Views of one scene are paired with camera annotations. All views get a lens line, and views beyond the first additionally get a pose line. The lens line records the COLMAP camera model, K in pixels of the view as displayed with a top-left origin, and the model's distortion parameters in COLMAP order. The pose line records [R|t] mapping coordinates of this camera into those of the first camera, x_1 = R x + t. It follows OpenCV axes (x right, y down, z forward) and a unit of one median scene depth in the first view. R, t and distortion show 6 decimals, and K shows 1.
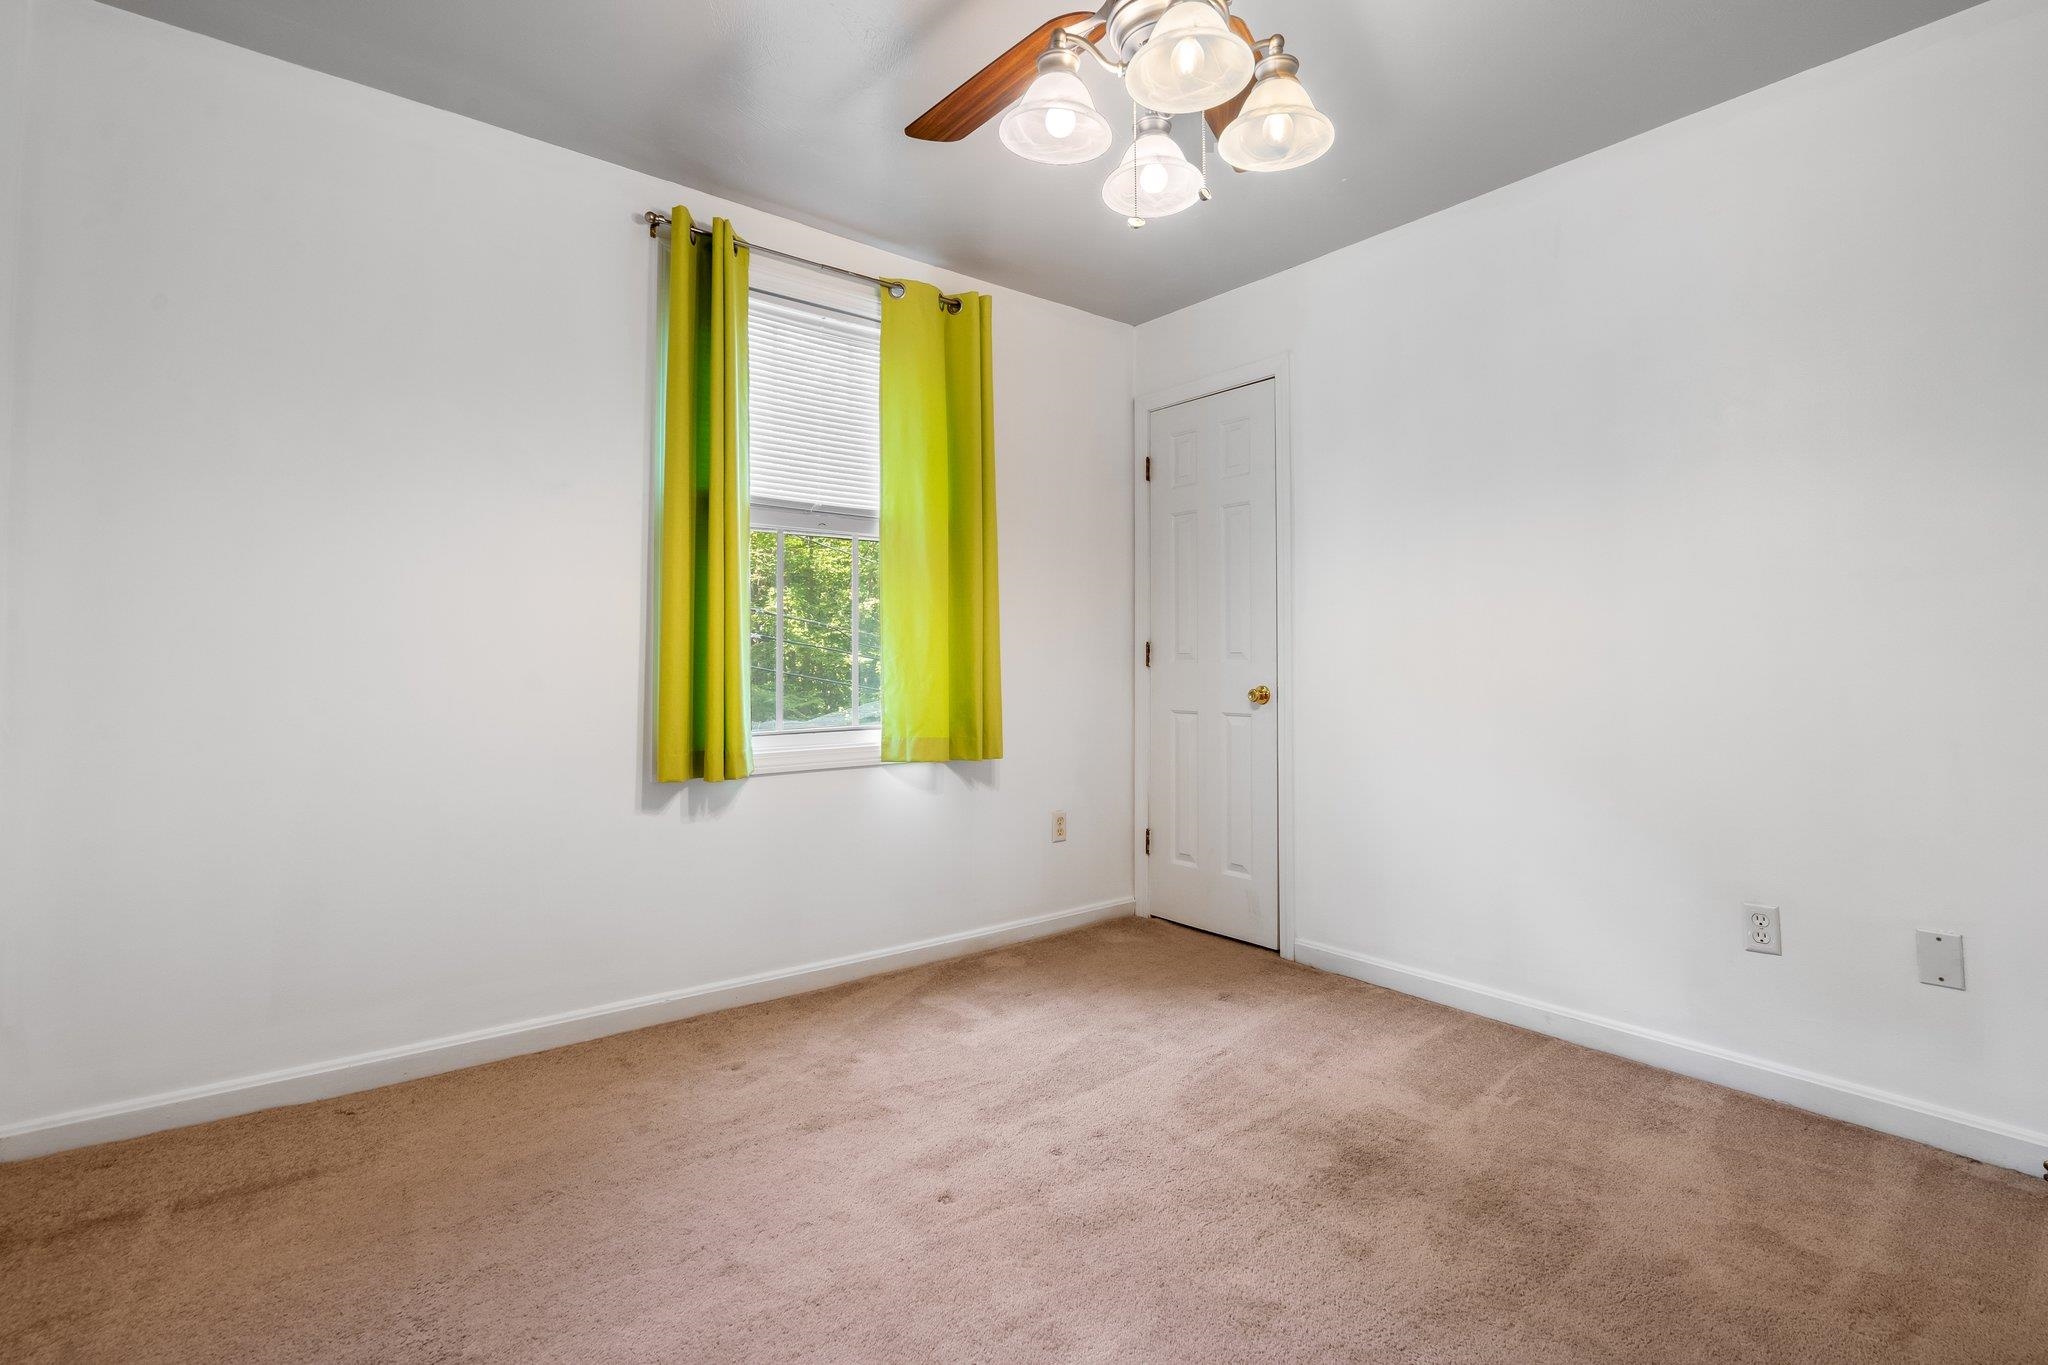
lens RADIAL K [[944.4, 0, 1005.8], [0, 944.4, 628.8], [0, 0, 1]] dist [0.000075, 0.000160]
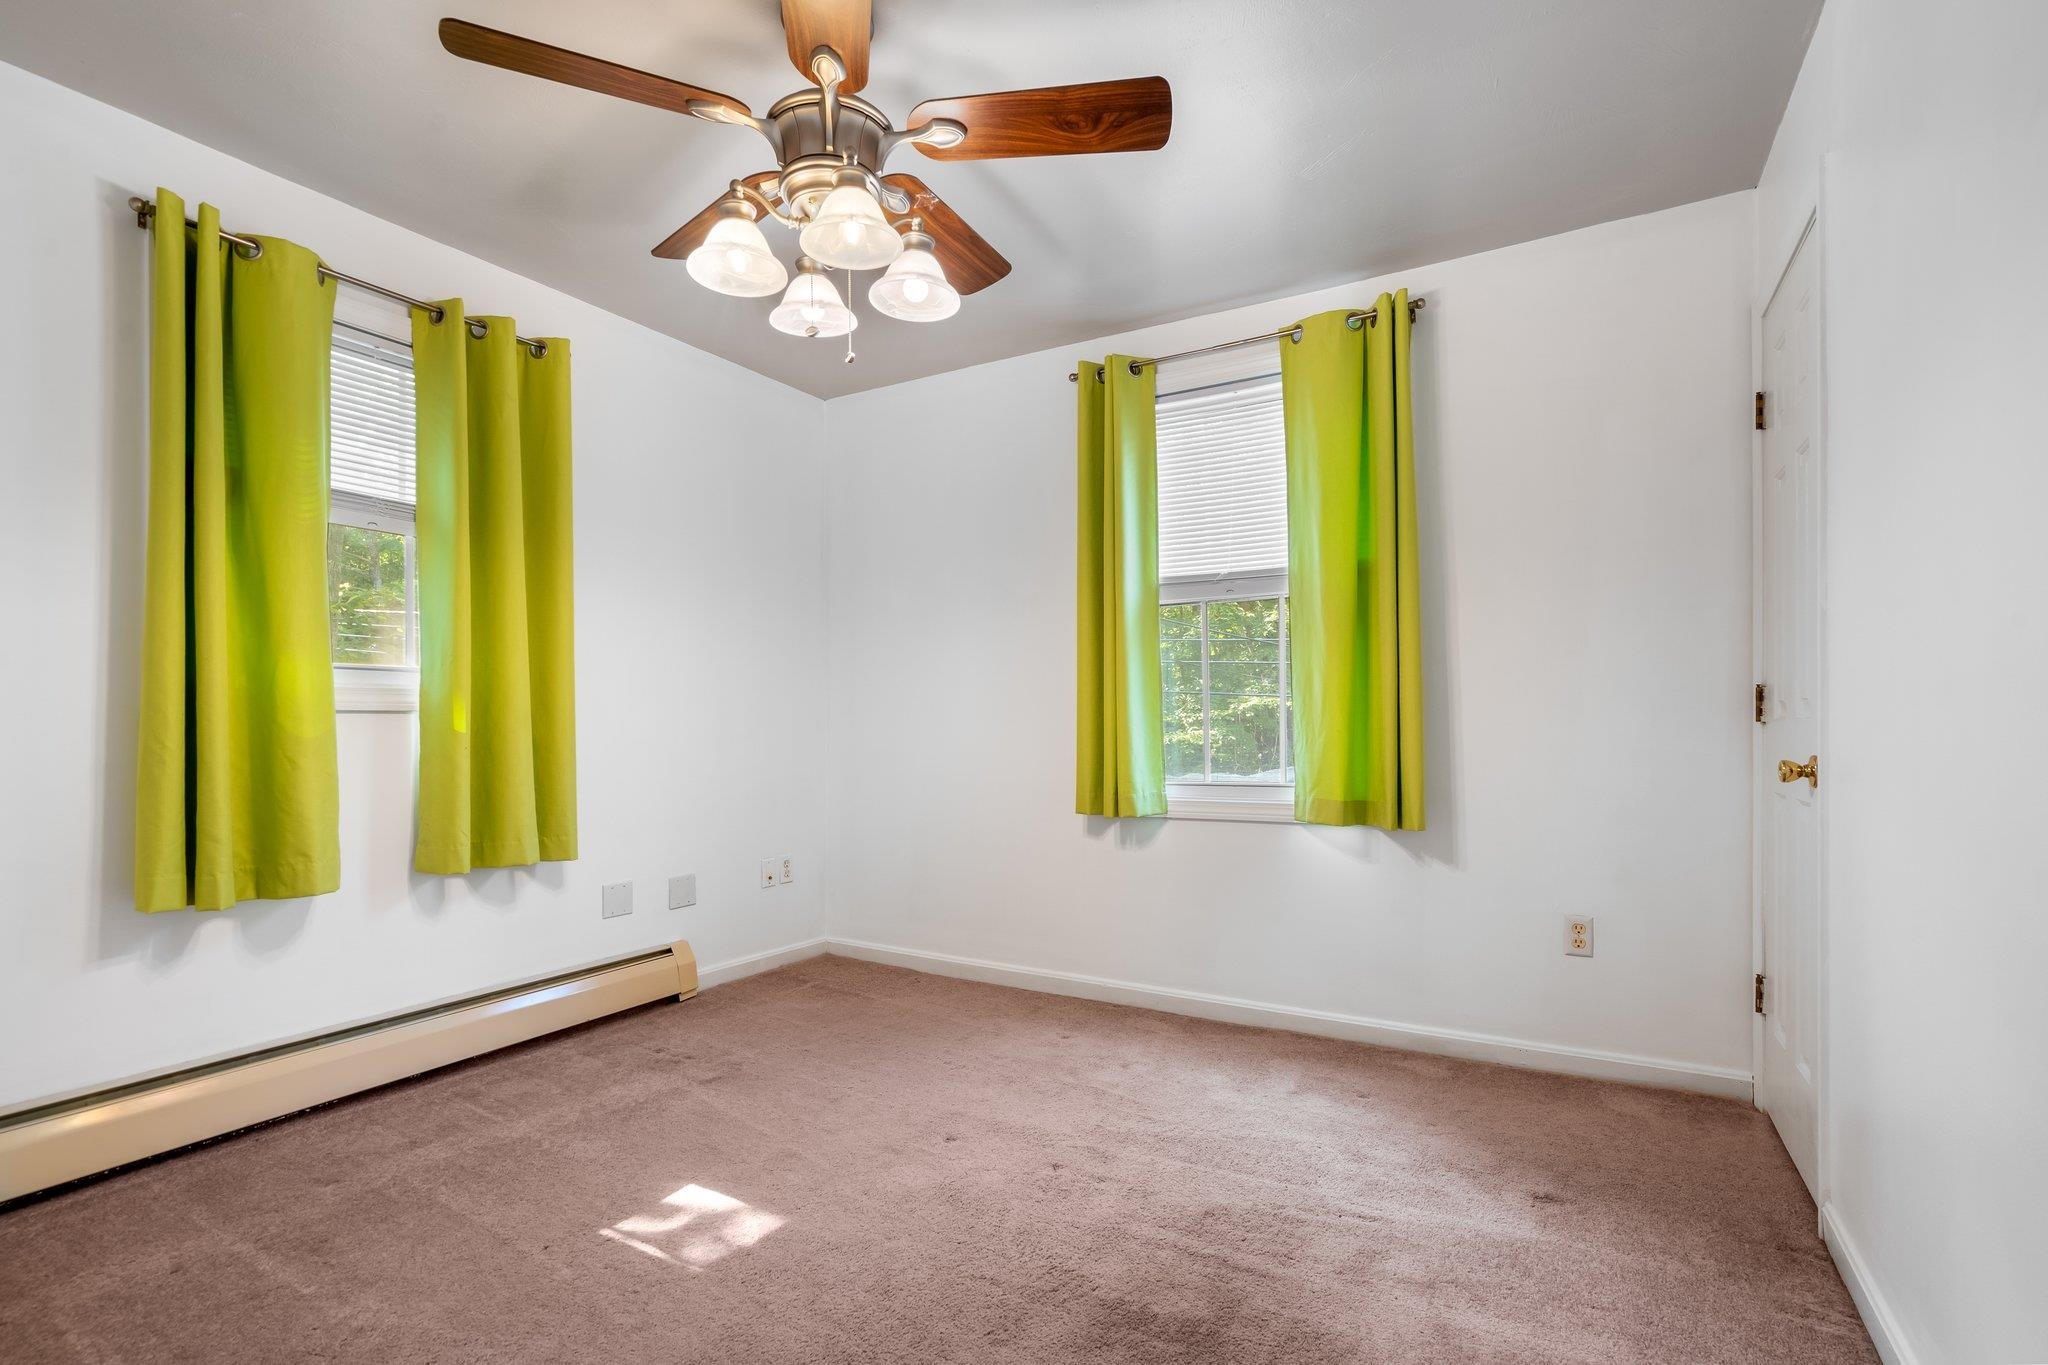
lens RADIAL K [[944.4, 0, 1037.6], [0, 944.4, 720.5], [0, 0, 1]] dist [0.000075, 0.000160]
pose [[0.385822, -0.007611, -0.922542, 0.691496], [0.039120, 0.999202, 0.008117, 0.018170], [0.921743, -0.039222, 0.385812, 0.379557]]
